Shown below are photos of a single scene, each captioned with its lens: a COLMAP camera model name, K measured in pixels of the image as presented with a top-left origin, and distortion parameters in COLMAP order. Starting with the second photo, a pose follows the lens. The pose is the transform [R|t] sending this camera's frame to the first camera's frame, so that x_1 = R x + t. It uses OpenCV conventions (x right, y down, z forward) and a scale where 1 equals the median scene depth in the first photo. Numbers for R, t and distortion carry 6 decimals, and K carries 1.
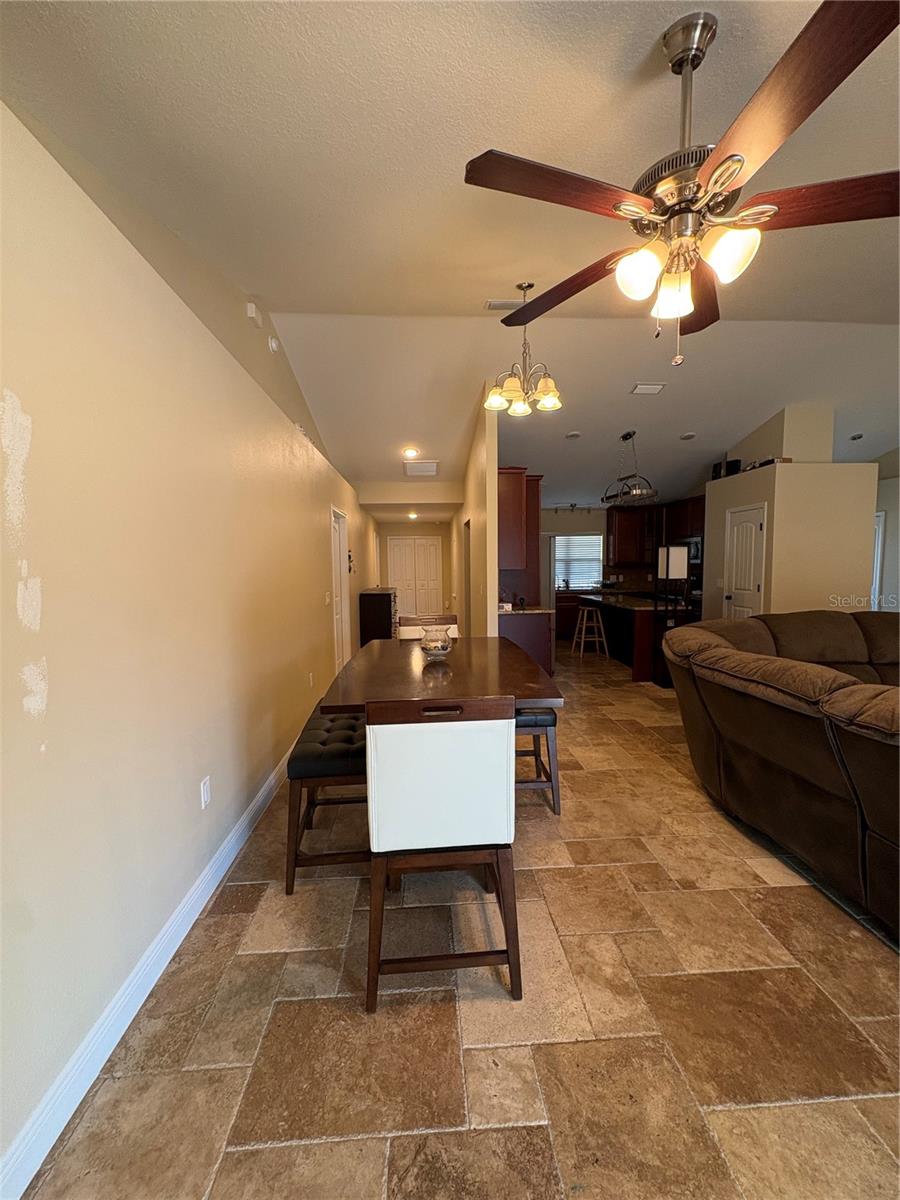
lens RADIAL K [[476.7, 0, 447.3], [0, 476.7, 603.8], [0, 0, 1]] dist [-0.000513, 0.000030]
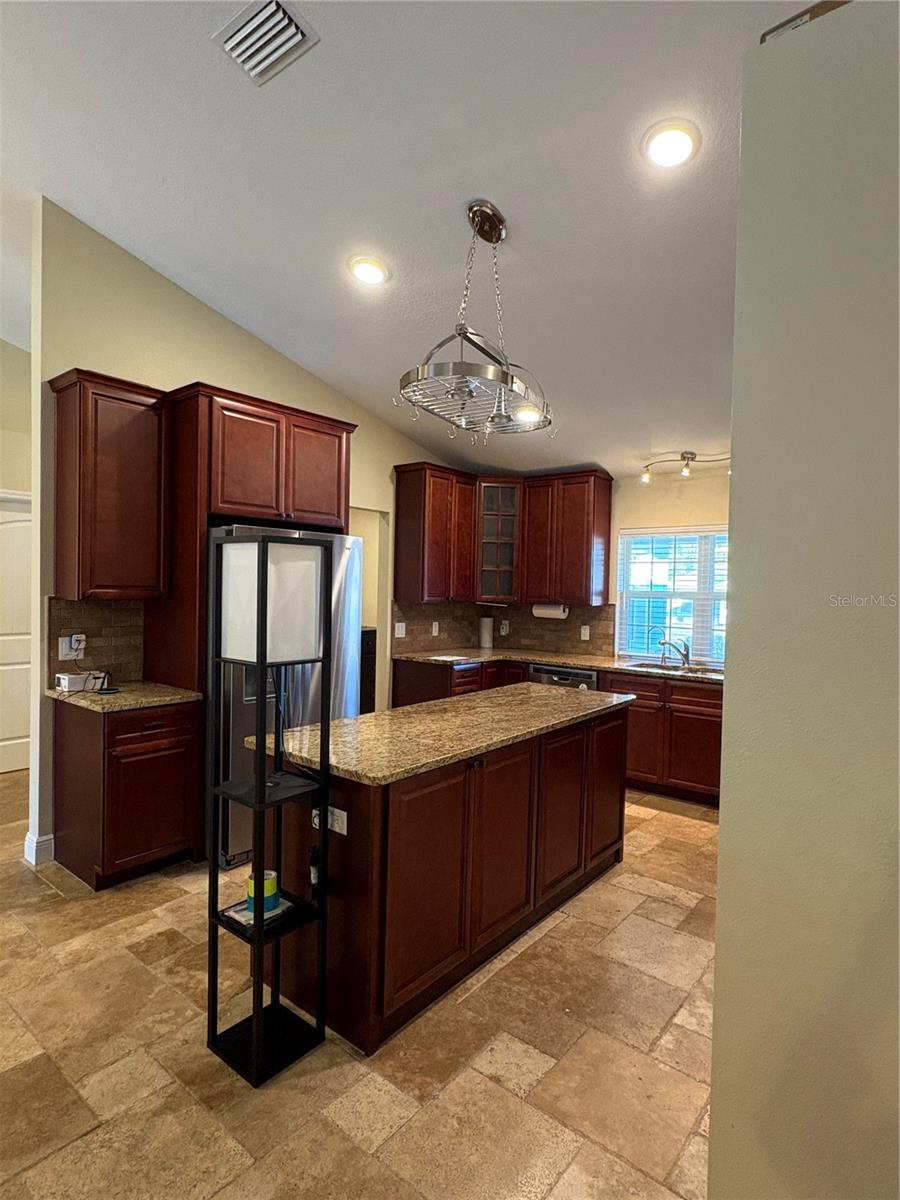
lens RADIAL K [[637.9, 0, 445.4], [0, 637.9, 599.9], [0, 0, 1]] dist [-0.019329, -0.000373]
pose [[0.732425, 0.044217, -0.679411, 0.797501], [-0.093772, 0.994930, -0.036337, -0.084682], [0.674360, 0.090324, 0.732858, 0.808041]]
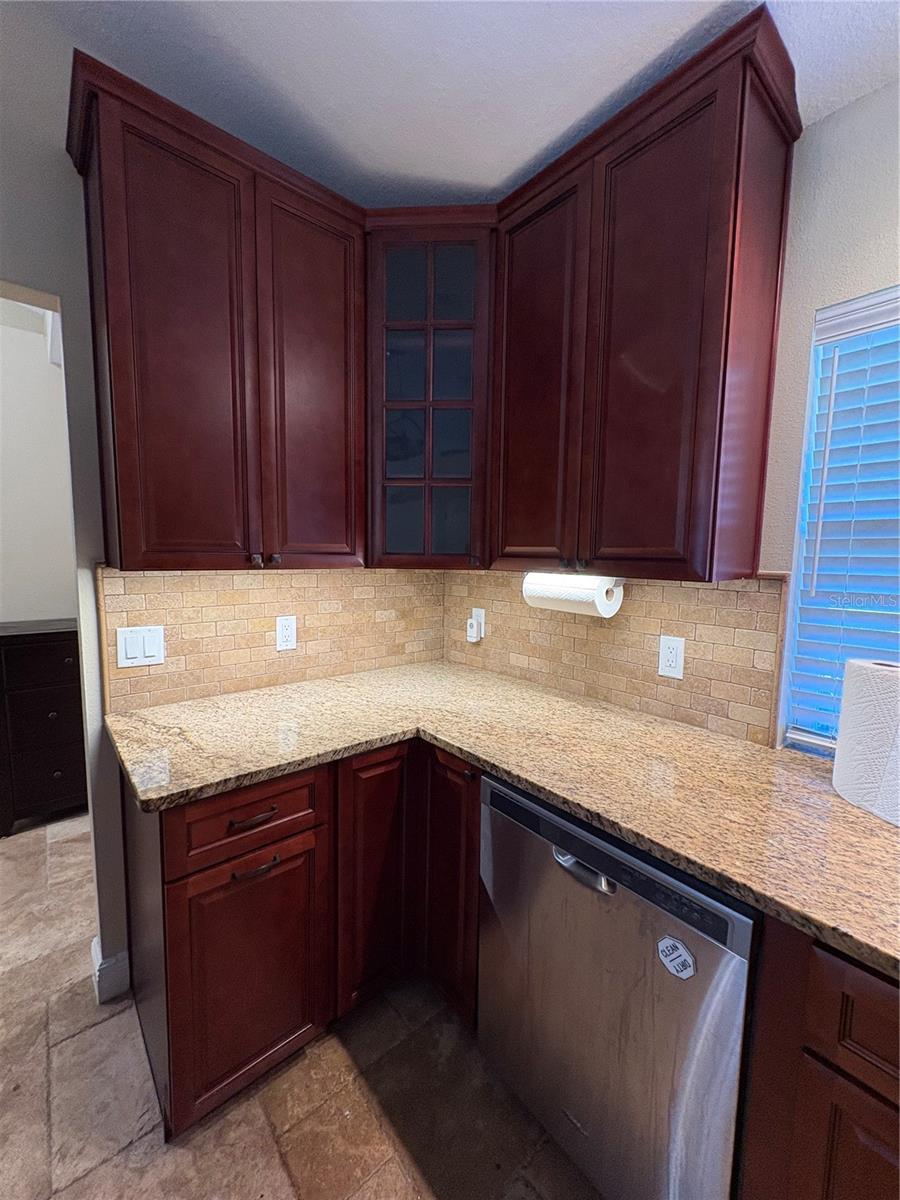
lens RADIAL K [[476.7, 0, 449.1], [0, 476.7, 601.1], [0, 0, 1]] dist [-0.000513, 0.000030]
pose [[0.605767, 0.104370, -0.788767, 0.390591], [-0.097065, 0.993648, 0.056936, -0.125539], [0.789699, 0.042072, 0.612050, 1.468736]]
